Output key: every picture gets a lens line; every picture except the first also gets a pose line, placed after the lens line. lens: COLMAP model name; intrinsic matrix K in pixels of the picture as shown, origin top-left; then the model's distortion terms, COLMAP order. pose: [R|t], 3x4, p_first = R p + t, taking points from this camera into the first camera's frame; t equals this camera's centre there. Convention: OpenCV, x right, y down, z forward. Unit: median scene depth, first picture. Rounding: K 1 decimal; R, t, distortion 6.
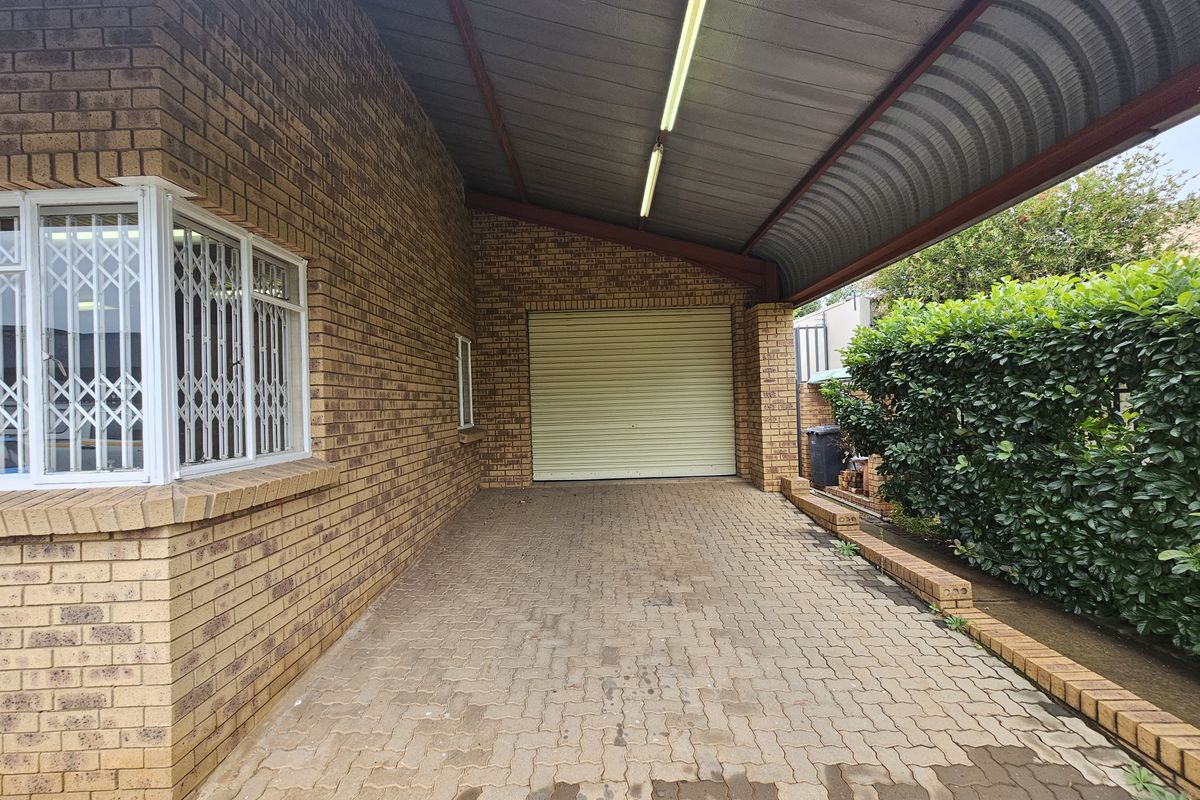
lens RADIAL K [[484.6, 0, 601.3], [0, 484.6, 400.1], [0, 0, 1]] dist [-0.008147, 0.002038]
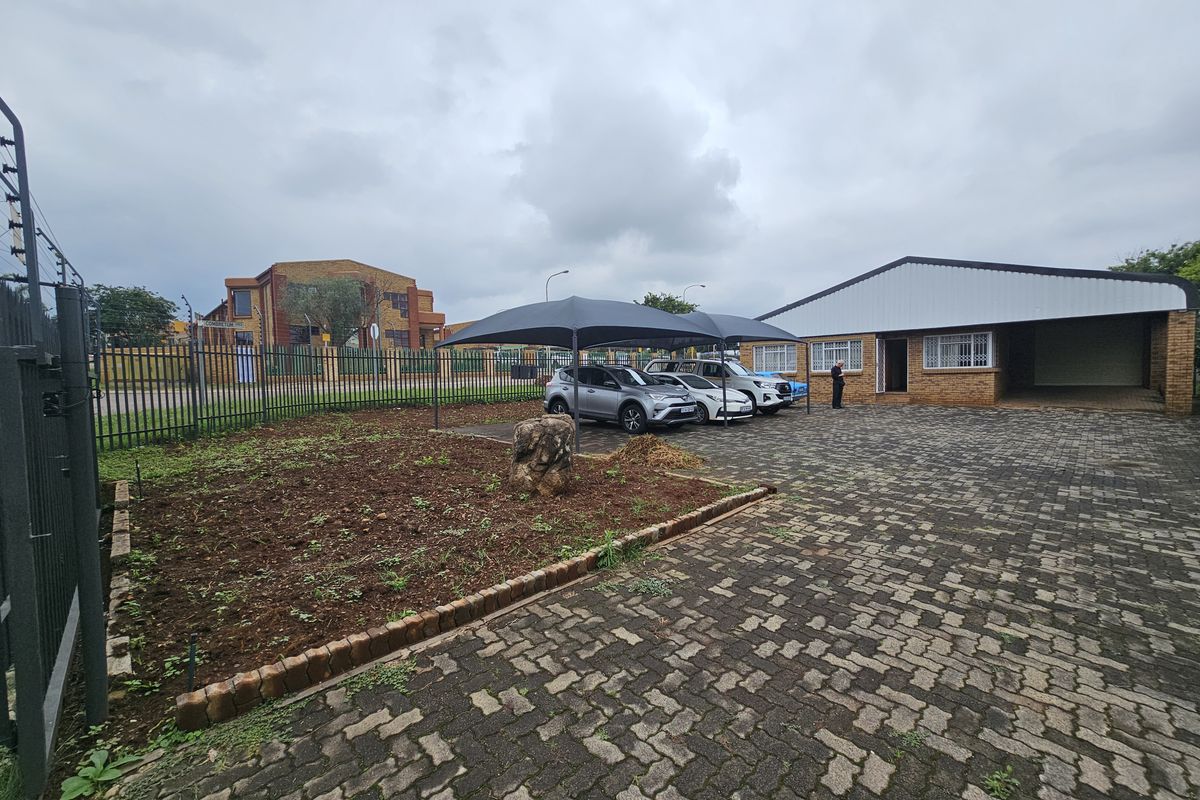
lens RADIAL K [[484.6, 0, 602.6], [0, 484.6, 395.1], [0, 0, 1]] dist [-0.008147, 0.002038]
pose [[0.698788, 0.050896, -0.713516, 0.118856], [0.010410, 0.996636, 0.081286, -0.031248], [0.715253, -0.064229, 0.695907, -3.092262]]
